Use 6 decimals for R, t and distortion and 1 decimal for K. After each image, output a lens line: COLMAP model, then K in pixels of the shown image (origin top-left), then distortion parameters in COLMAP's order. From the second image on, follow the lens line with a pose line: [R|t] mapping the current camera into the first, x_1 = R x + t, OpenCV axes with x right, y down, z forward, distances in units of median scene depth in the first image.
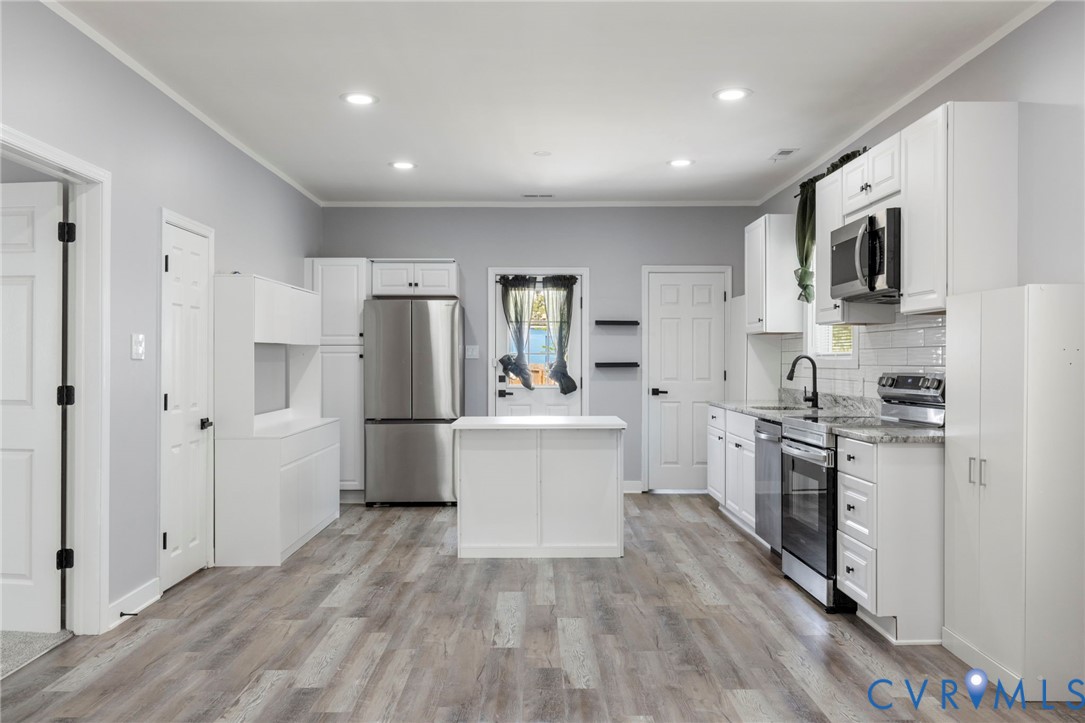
lens RADIAL K [[855.8, 0, 541.2], [0, 855.8, 359.1], [0, 0, 1]] dist [0.013837, -0.009938]
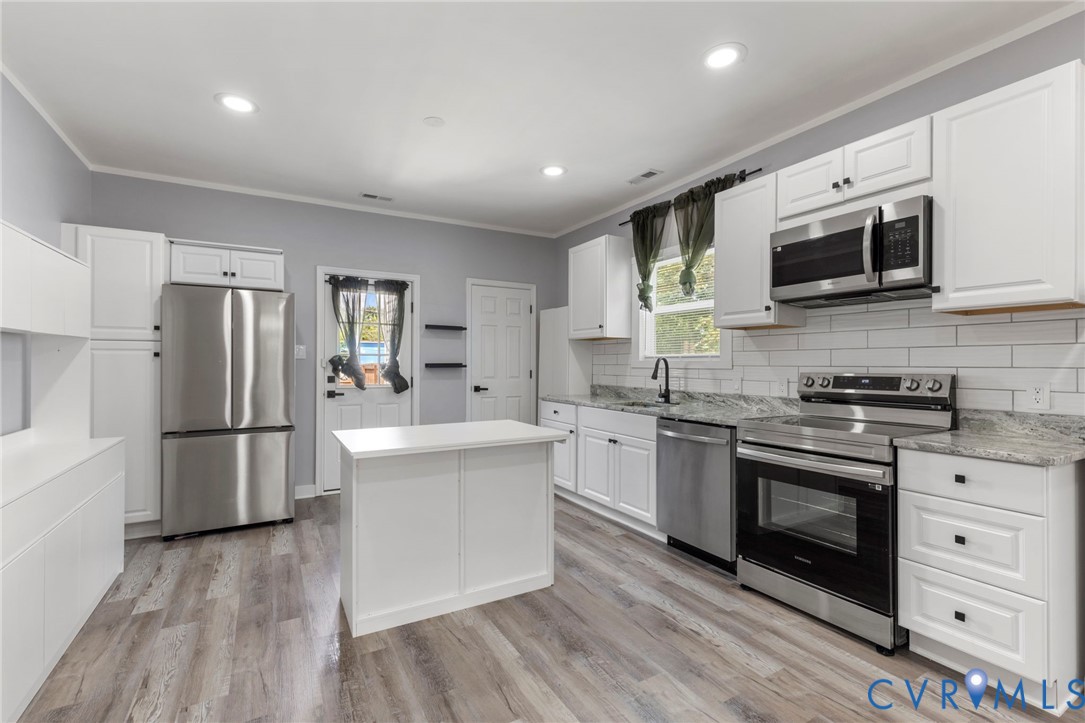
lens RADIAL K [[485.8, 0, 541.4], [0, 485.8, 361.7], [0, 0, 1]] dist [0.005087, -0.000297]
pose [[0.873831, 0.004022, 0.486214, -0.135224], [-0.003600, 0.999992, -0.001801, 0.003193], [-0.486217, -0.000177, 0.873838, 0.490608]]
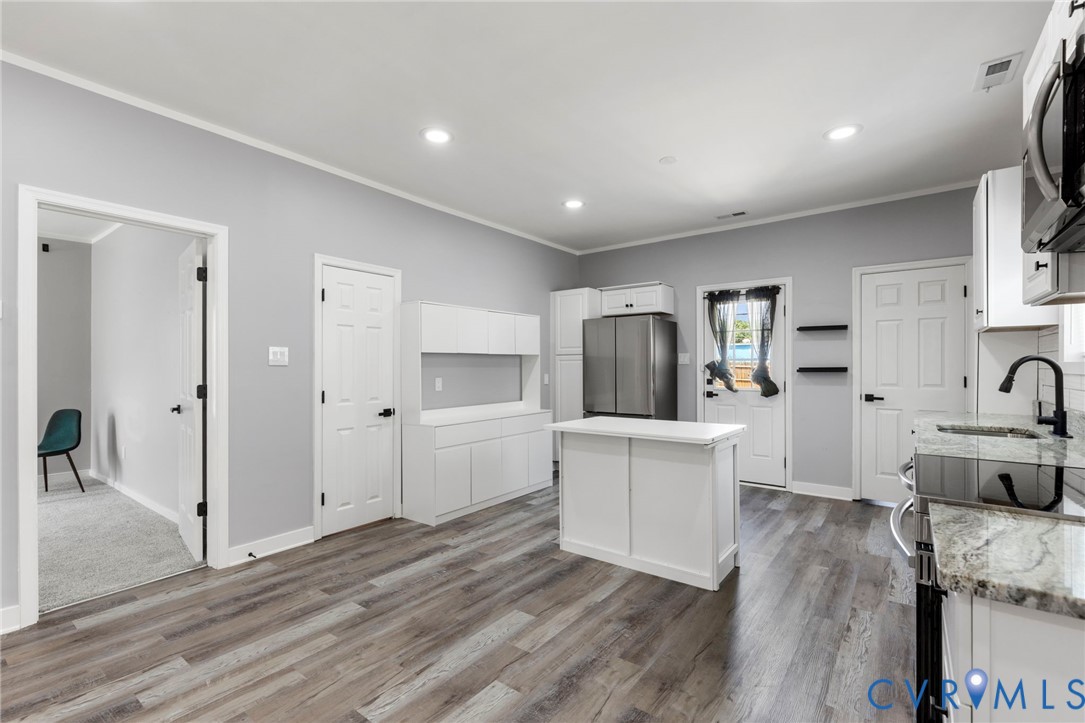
lens RADIAL K [[485.8, 0, 541.9], [0, 485.8, 367.1], [0, 0, 1]] dist [0.005087, -0.000297]
pose [[0.793315, -0.002544, -0.608806, 0.219846], [0.003844, 0.999992, 0.000832, 0.002357], [0.608800, -0.003000, 0.793318, 0.431260]]
